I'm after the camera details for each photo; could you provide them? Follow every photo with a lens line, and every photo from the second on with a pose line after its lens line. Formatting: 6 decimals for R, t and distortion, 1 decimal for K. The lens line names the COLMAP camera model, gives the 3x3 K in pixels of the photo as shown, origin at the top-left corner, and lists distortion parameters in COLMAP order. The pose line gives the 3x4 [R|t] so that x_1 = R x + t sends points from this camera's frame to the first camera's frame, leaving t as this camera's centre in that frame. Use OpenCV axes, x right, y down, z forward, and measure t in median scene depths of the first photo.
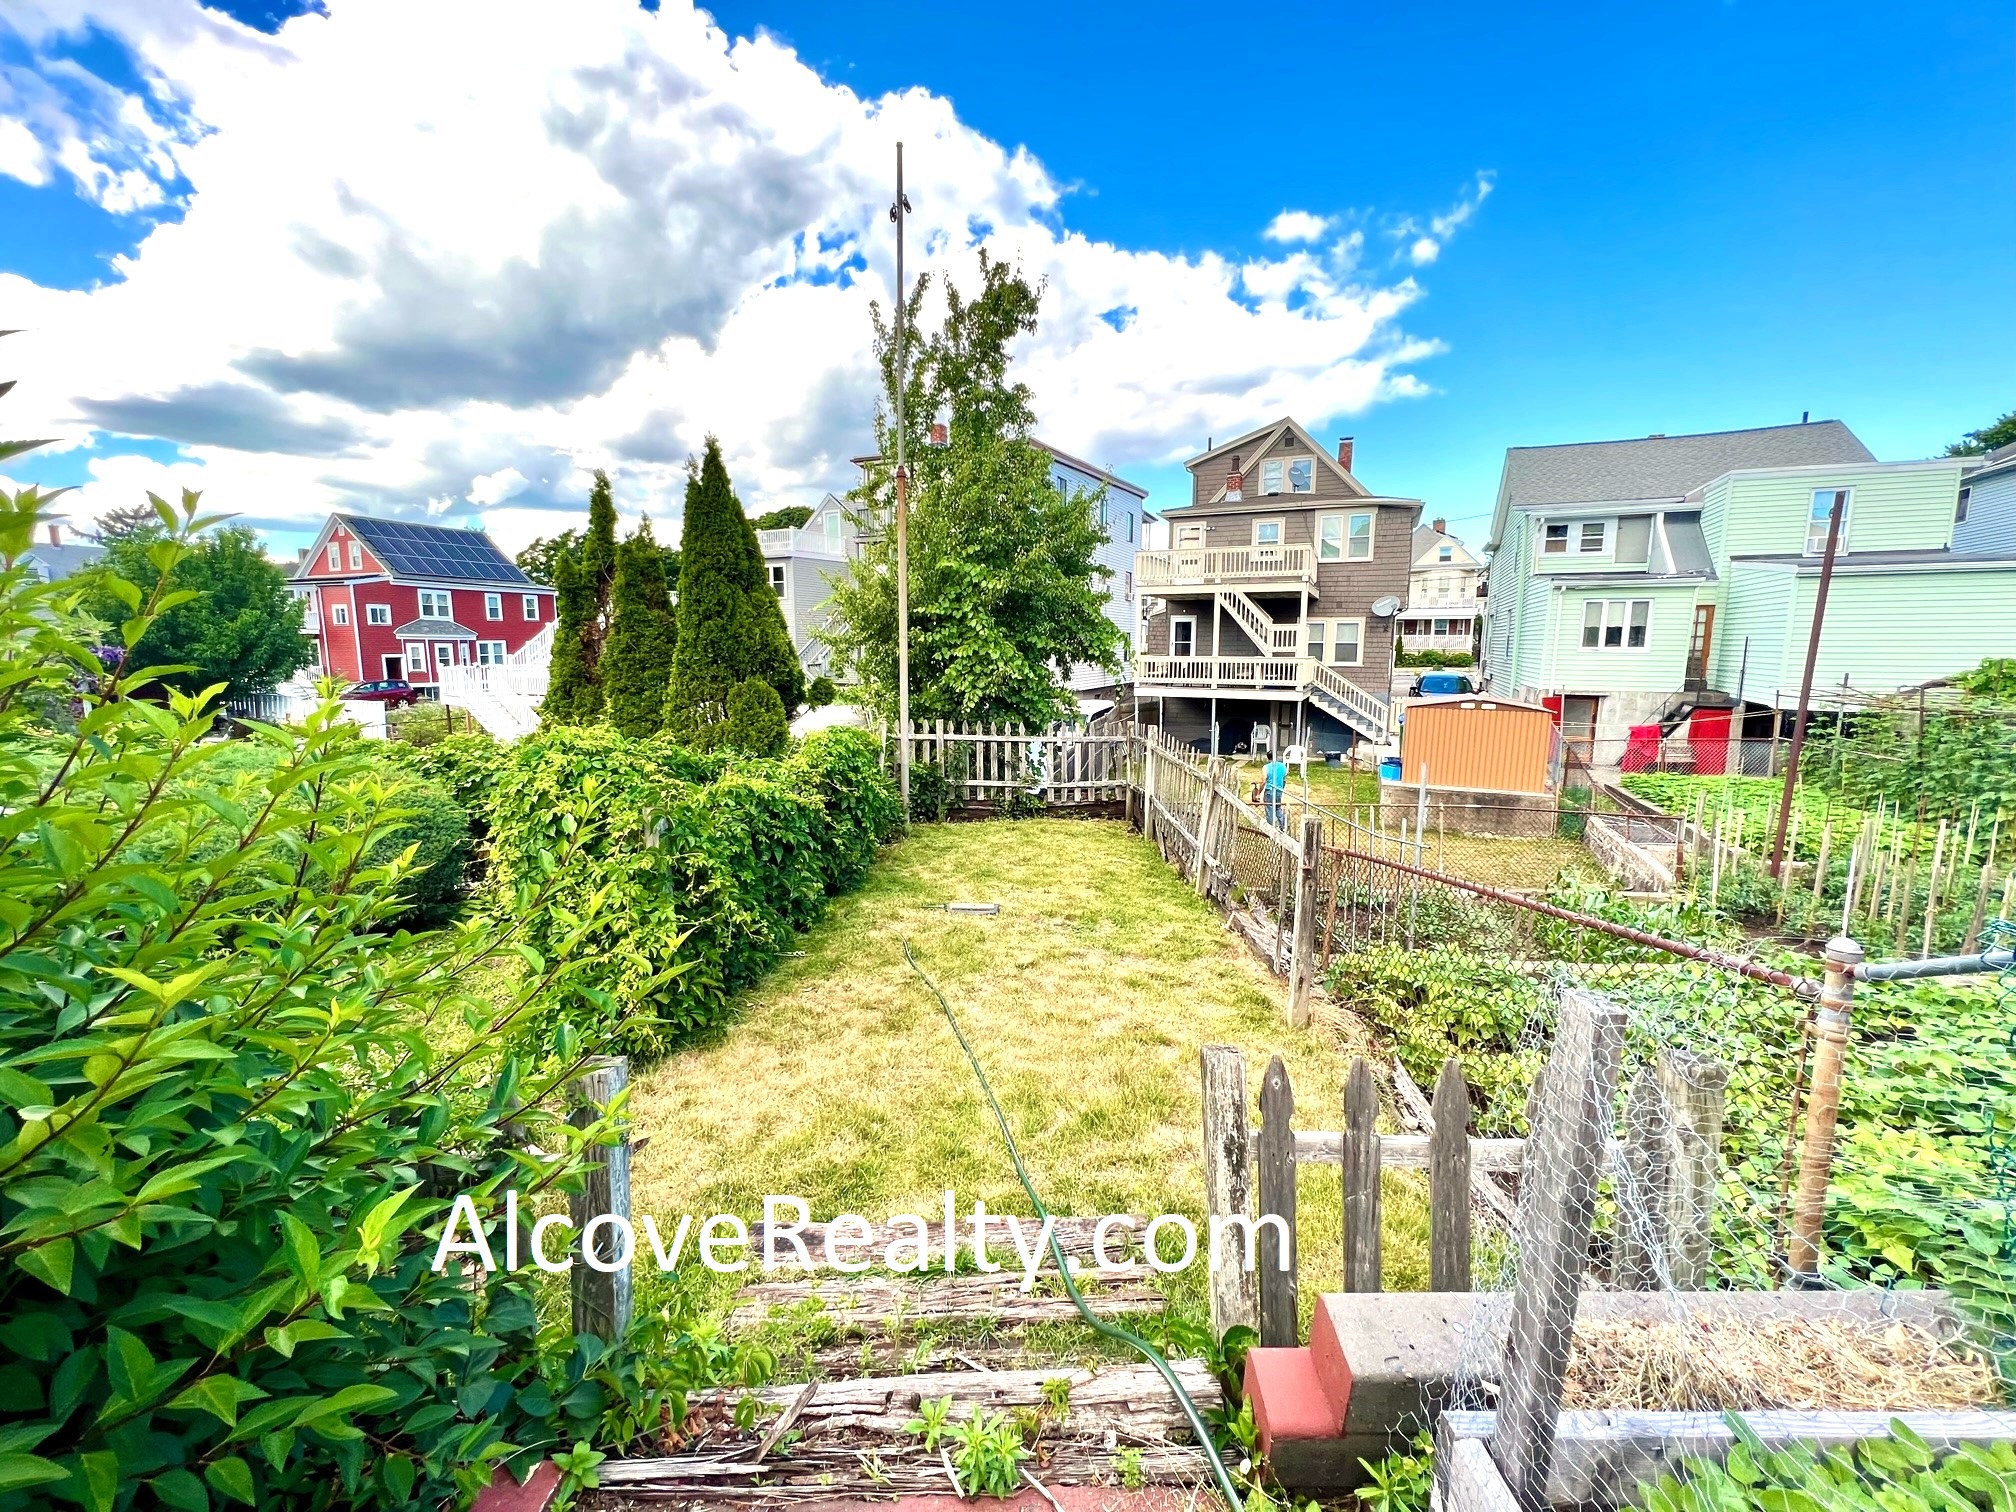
lens RADIAL K [[810.2, 0, 1008.0], [0, 810.2, 756.0], [0, 0, 1]] dist [-0.000708, -0.000111]
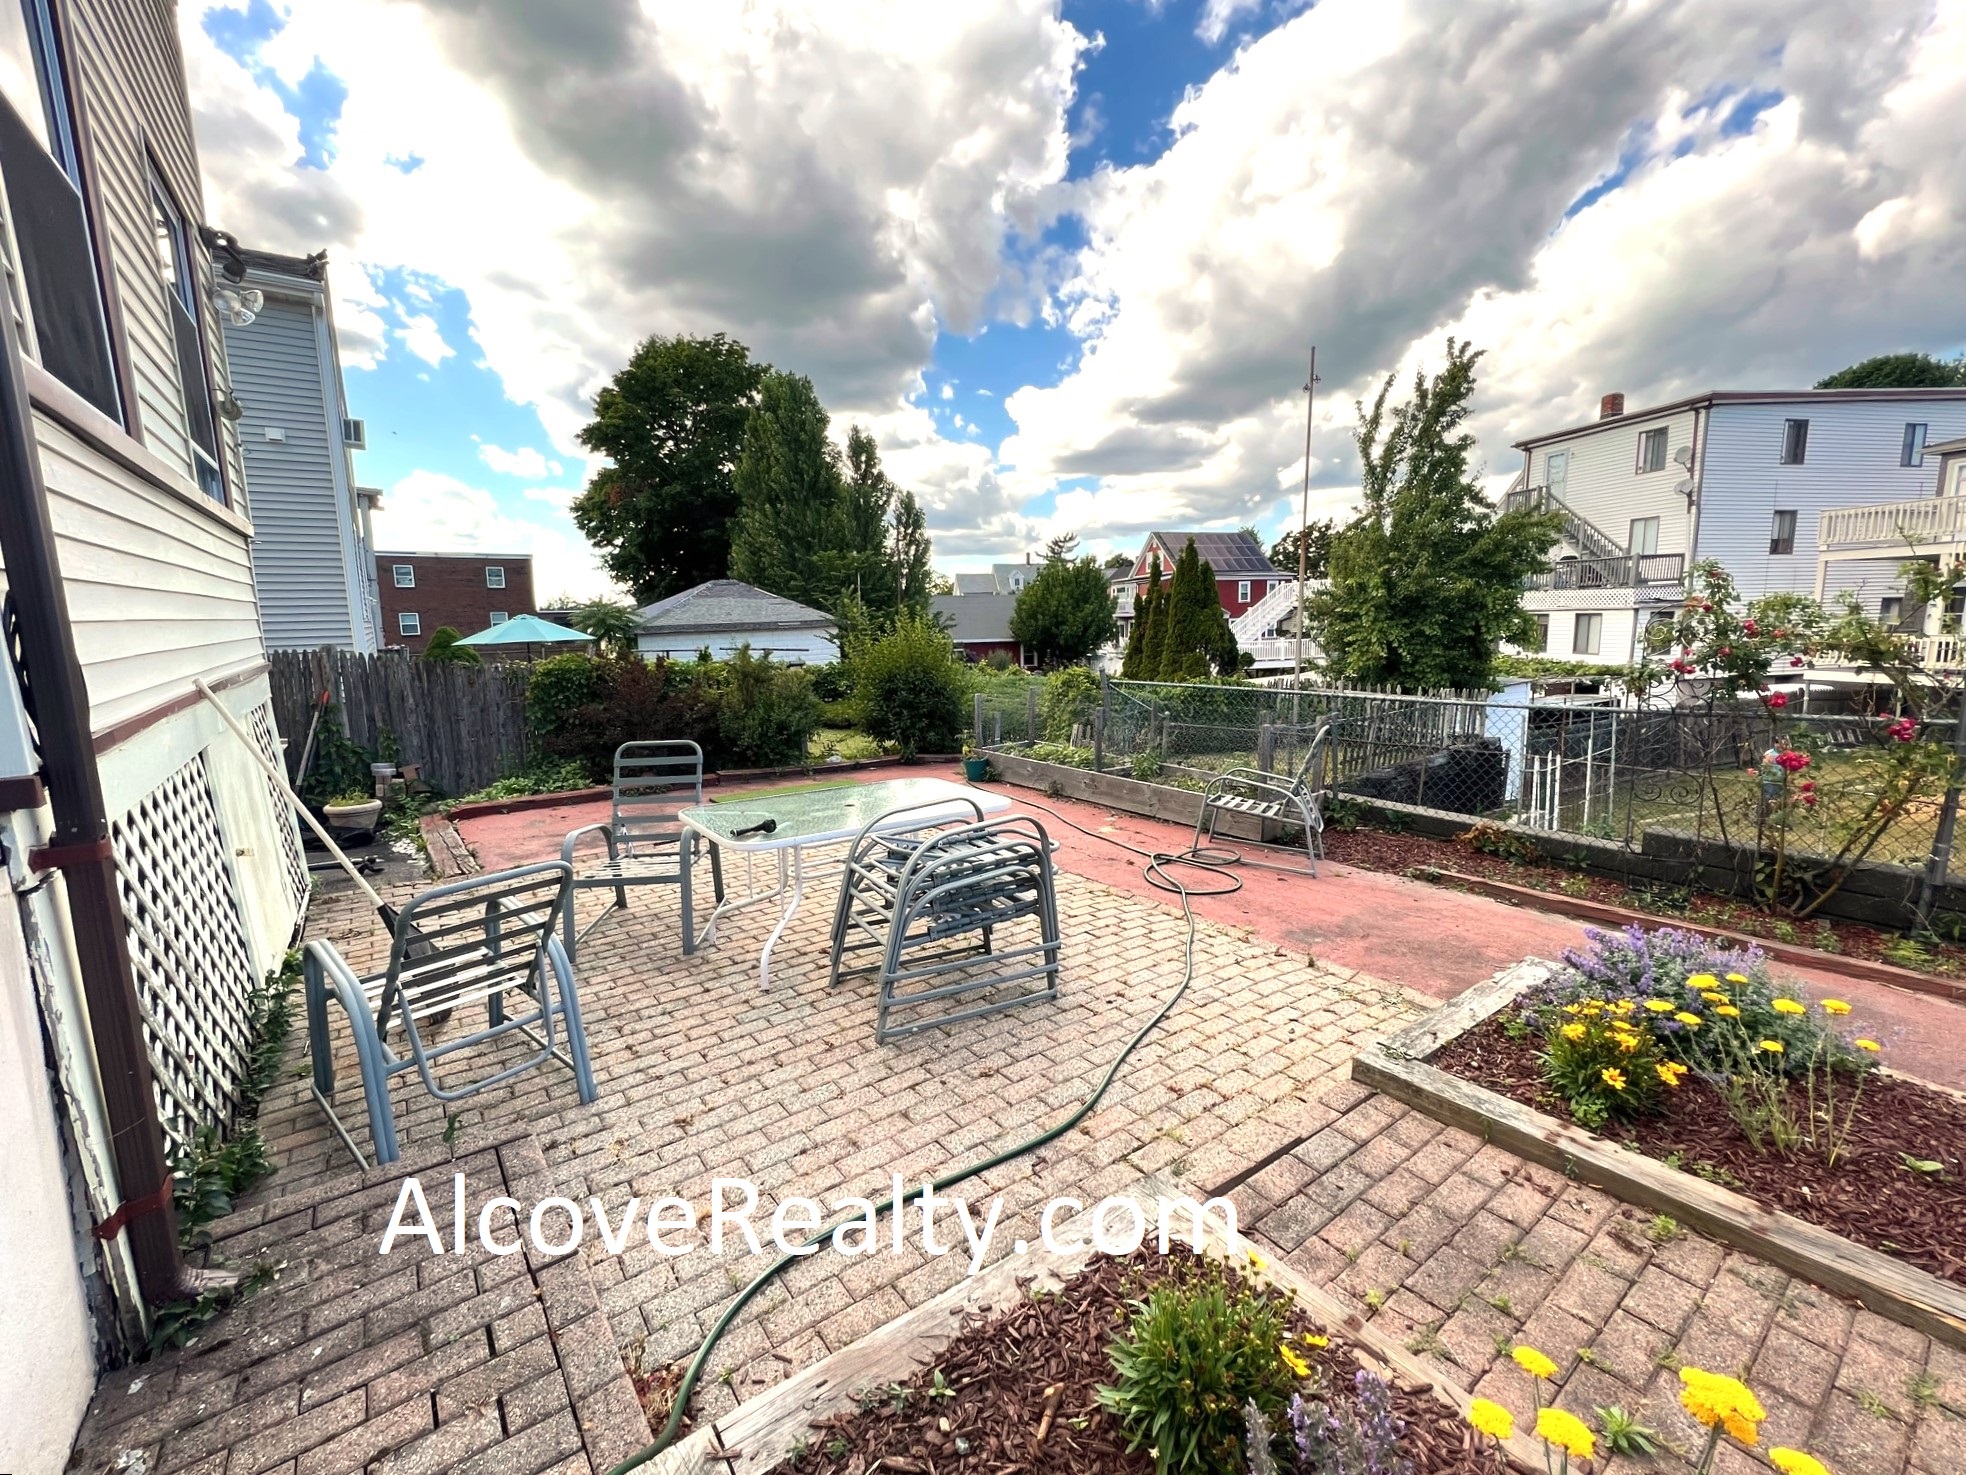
lens RADIAL K [[798.8, 0, 983.0], [0, 798.8, 737.5], [0, 0, 1]] dist [-0.000264, 0.000119]
pose [[0.621250, 0.095785, -0.777736, 0.352734], [-0.088413, 0.994732, 0.051886, 0.022342], [0.778609, 0.036528, 0.626445, -0.251732]]
